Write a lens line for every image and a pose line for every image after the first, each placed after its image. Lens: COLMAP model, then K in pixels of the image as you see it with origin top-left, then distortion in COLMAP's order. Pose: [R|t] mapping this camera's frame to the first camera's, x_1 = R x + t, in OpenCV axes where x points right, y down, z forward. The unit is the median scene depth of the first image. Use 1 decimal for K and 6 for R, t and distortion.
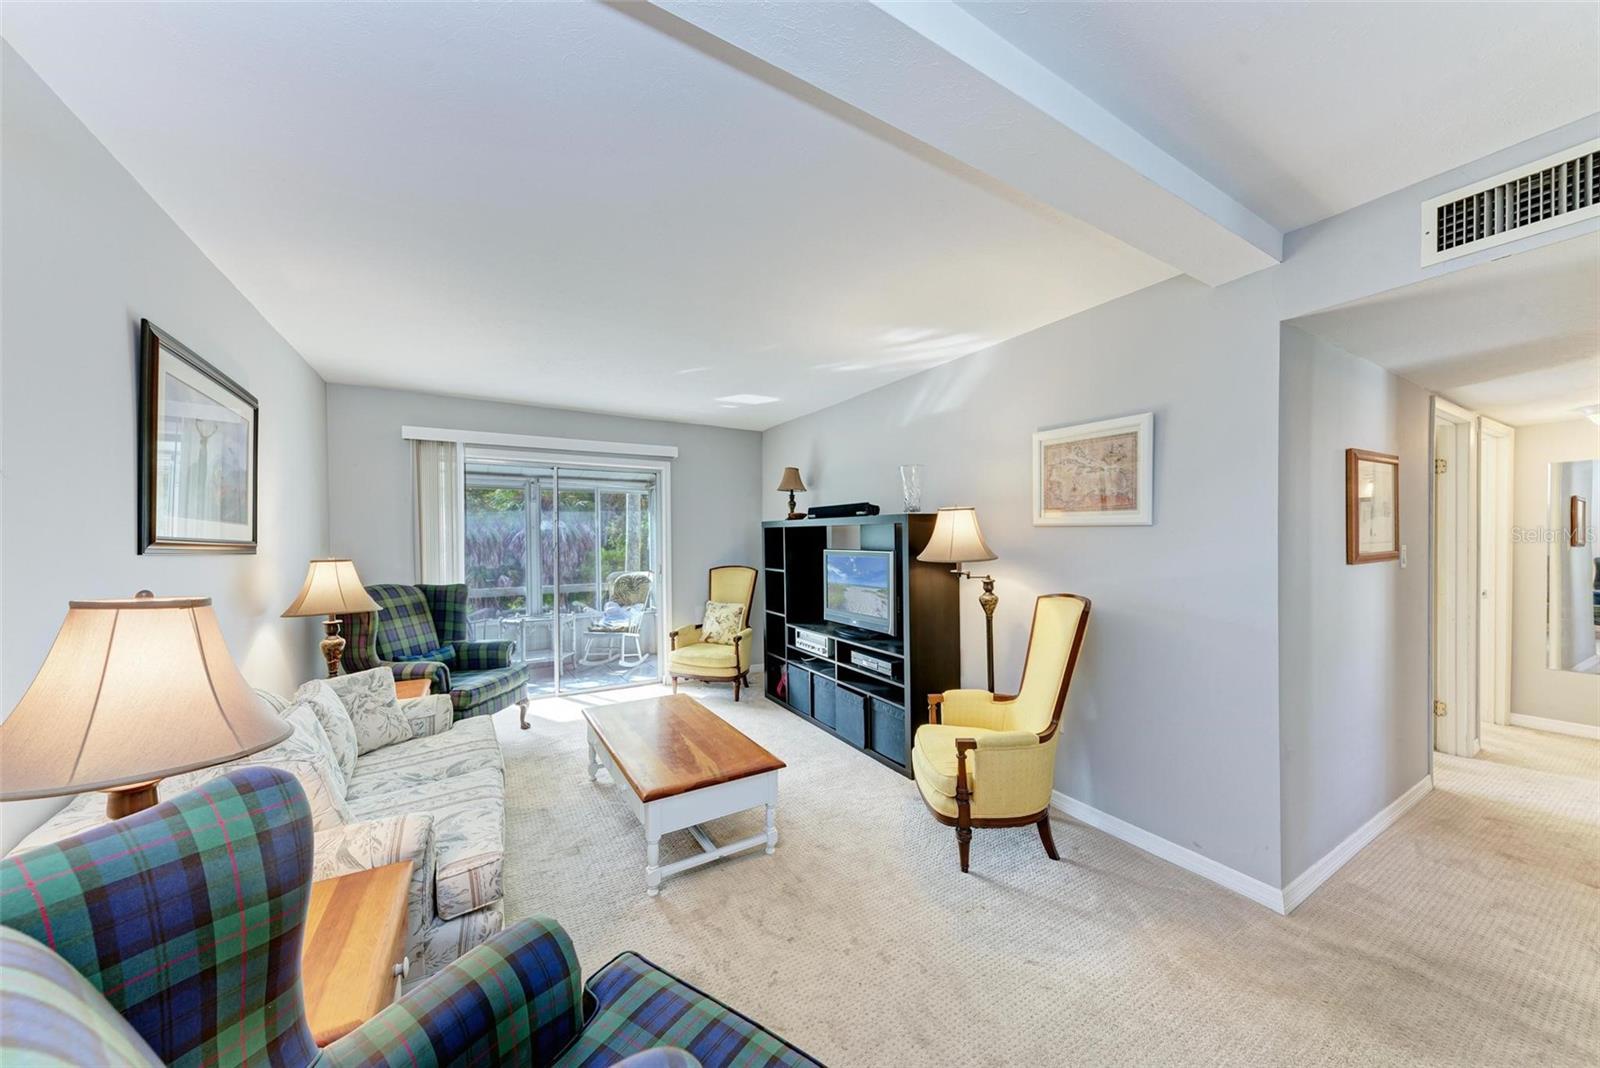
lens RADIAL K [[549.2, 0, 804.2], [0, 549.2, 535.8], [0, 0, 1]] dist [0.018216, -0.004454]
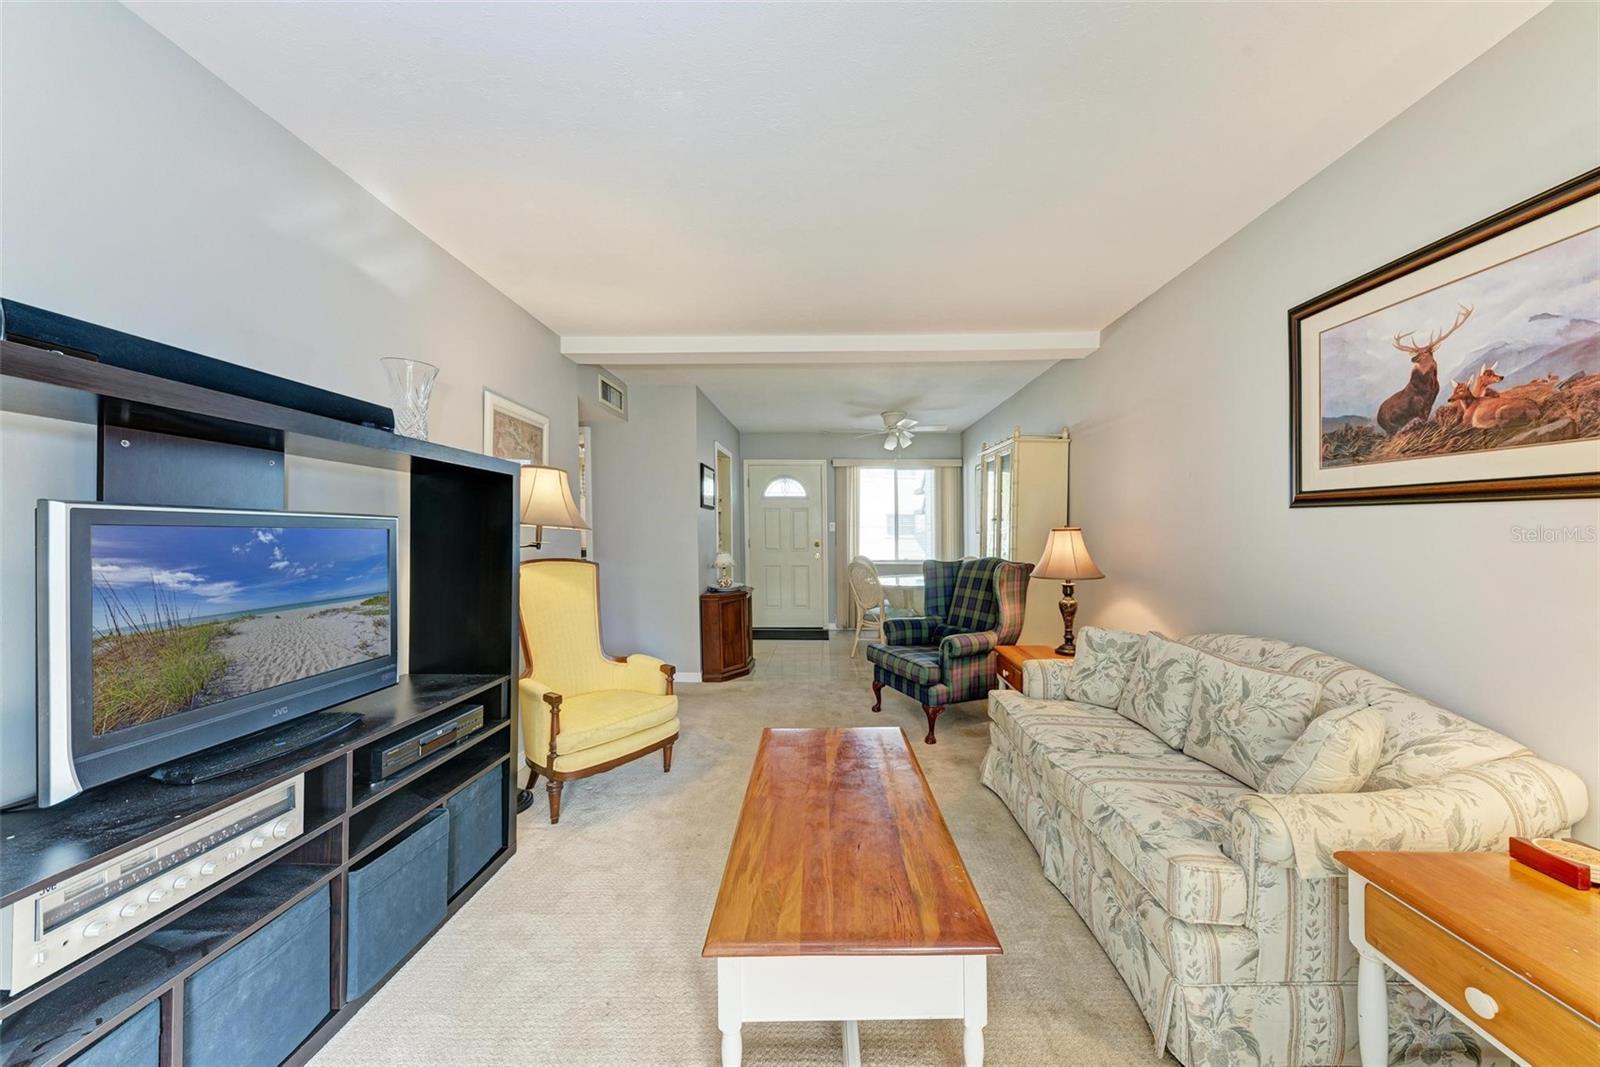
lens RADIAL K [[544.8, 0, 806.6], [0, 544.8, 543.2], [0, 0, 1]] dist [0.020261, -0.004654]
pose [[-0.843058, 0.000673, 0.537823, -0.408993], [0.003820, 0.999981, 0.004737, 0.049834], [-0.537810, 0.006048, -0.843045, 1.170493]]
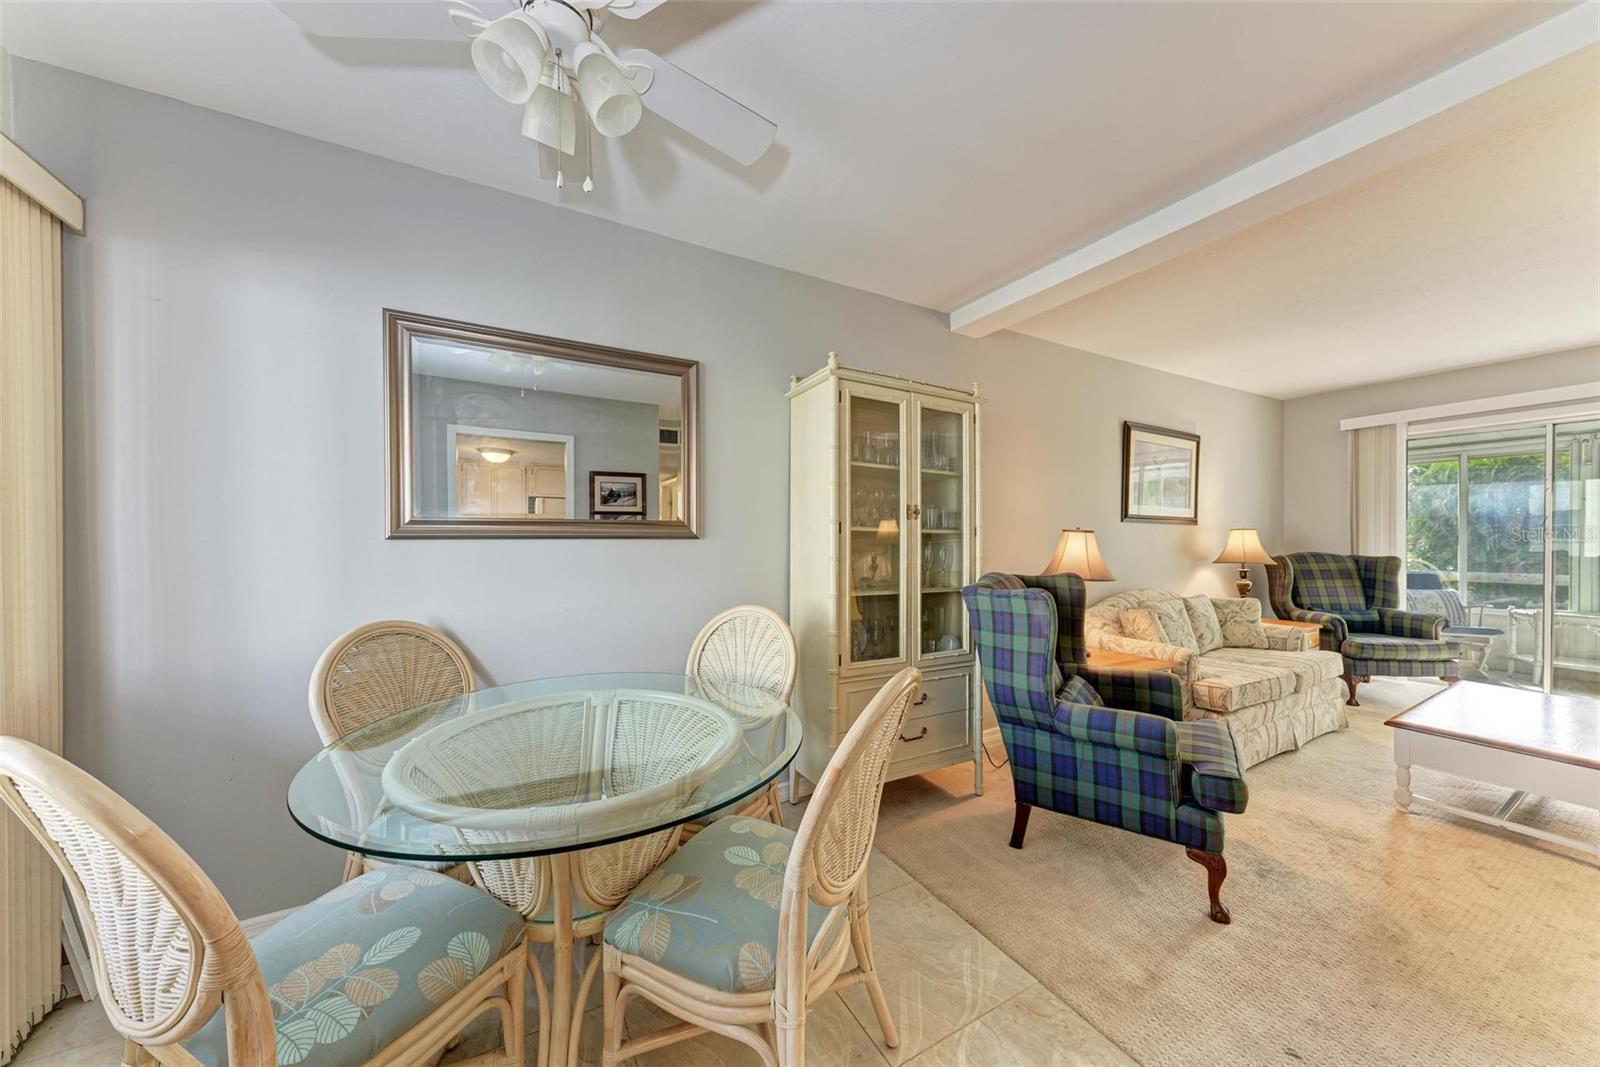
lens RADIAL K [[534.1, 0, 811.5], [0, 534.1, 545.6], [0, 0, 1]] dist [0.015073, -0.000102]
pose [[-0.021928, 0.027506, -0.999381, 0.518401], [0.010334, 0.999574, 0.027284, 0.028134], [0.999706, -0.009729, -0.022202, -0.122470]]
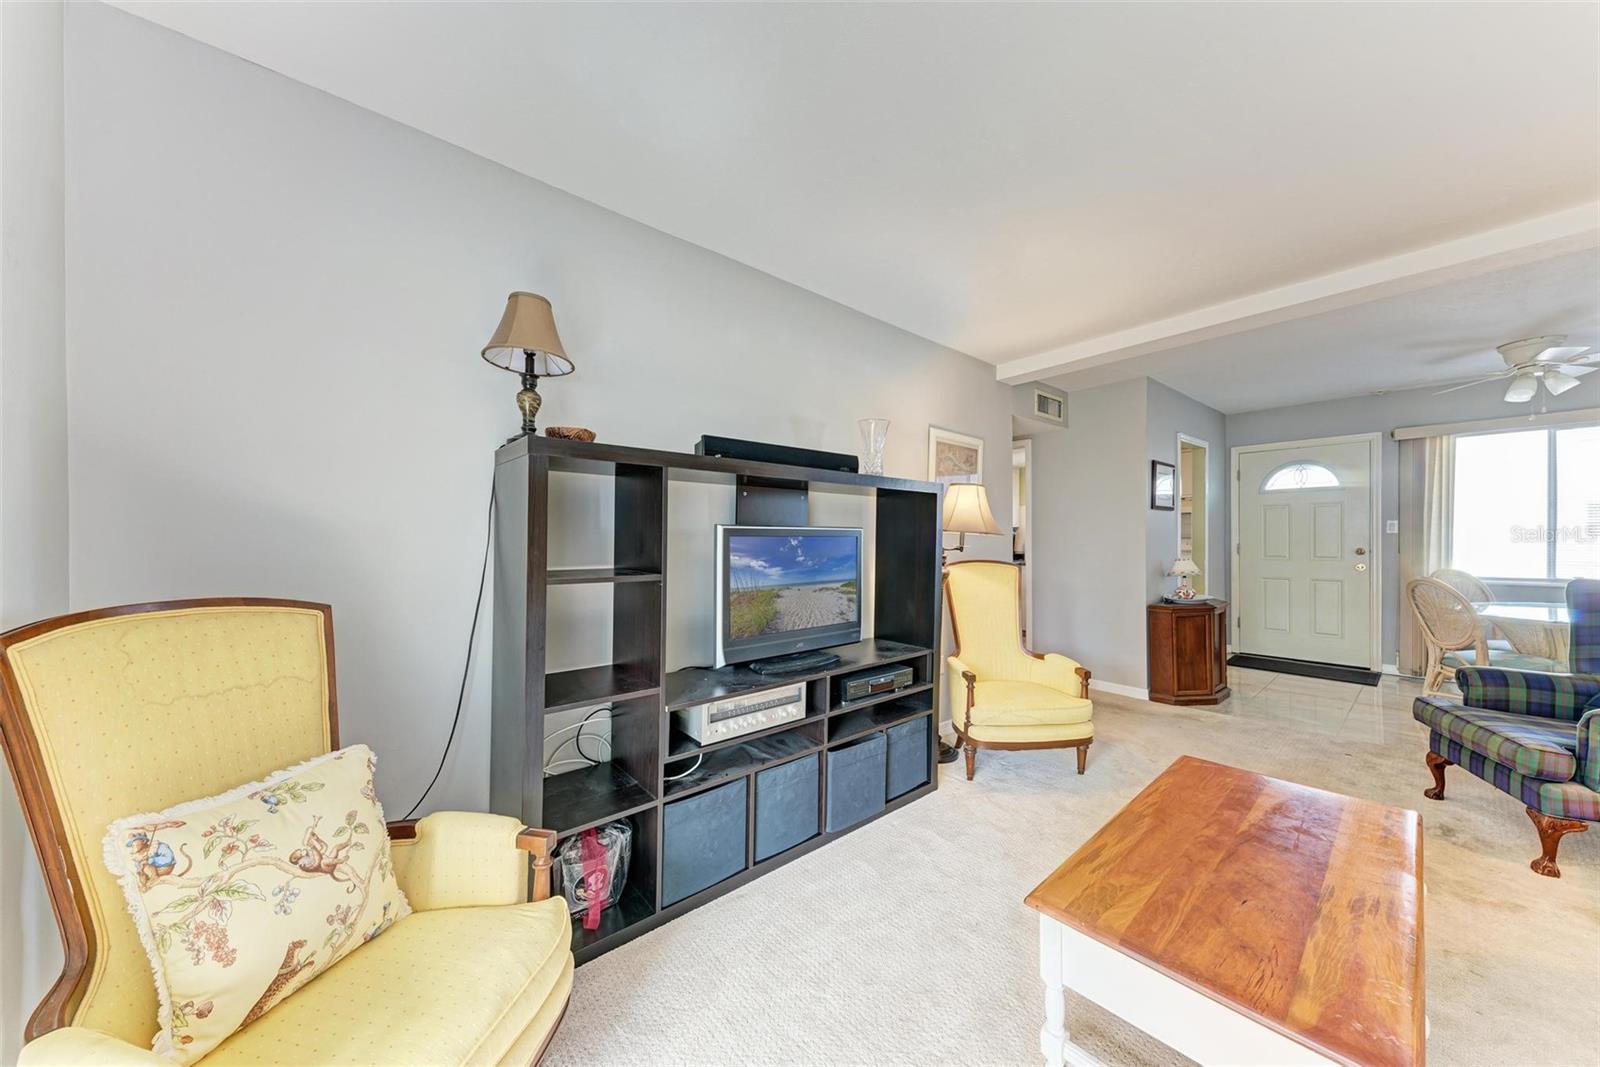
lens RADIAL K [[534.1, 0, 811.5], [0, 534.1, 545.6], [0, 0, 1]] dist [0.015073, -0.000102]
pose [[-0.174916, -0.000393, 0.984583, -0.514953], [-0.001253, 0.999999, 0.000177, 0.049694], [-0.984583, -0.001203, -0.174916, 1.141549]]
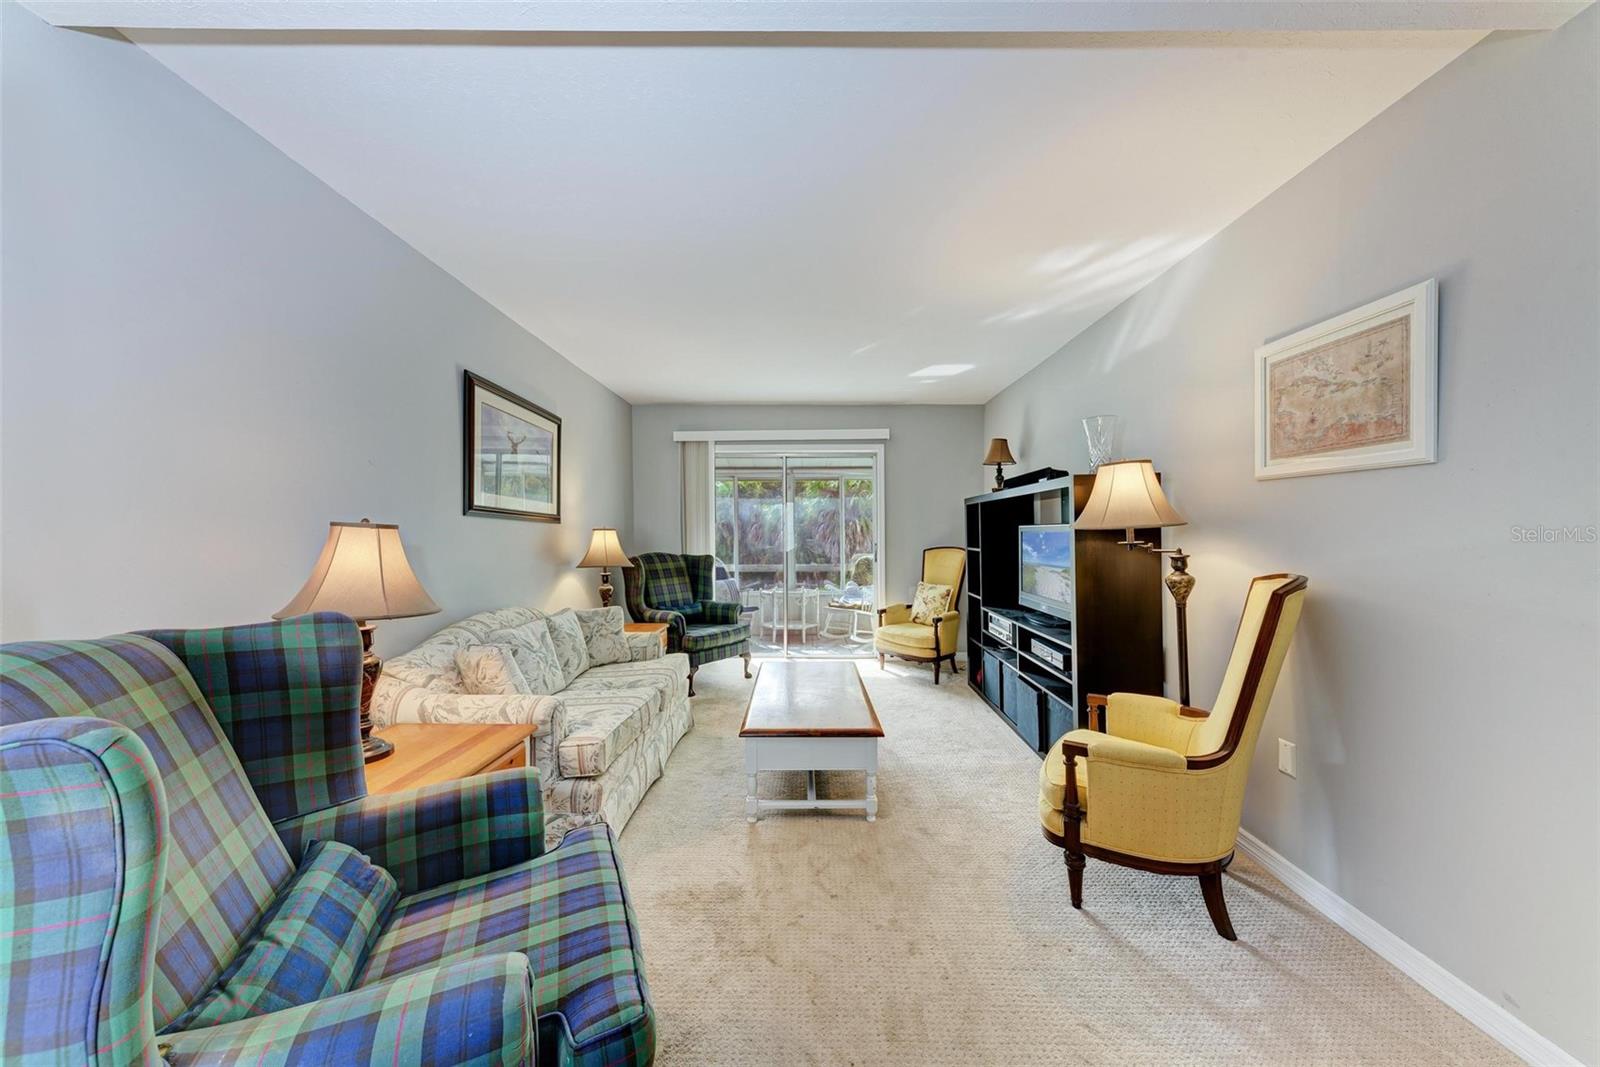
lens RADIAL K [[549.2, 0, 804.2], [0, 549.2, 535.3], [0, 0, 1]] dist [0.018216, -0.004454]
pose [[0.852136, 0.004108, -0.523304, 0.233503], [0.000668, 0.999960, 0.008939, 0.036743], [0.523320, -0.007967, 0.852099, 0.067587]]
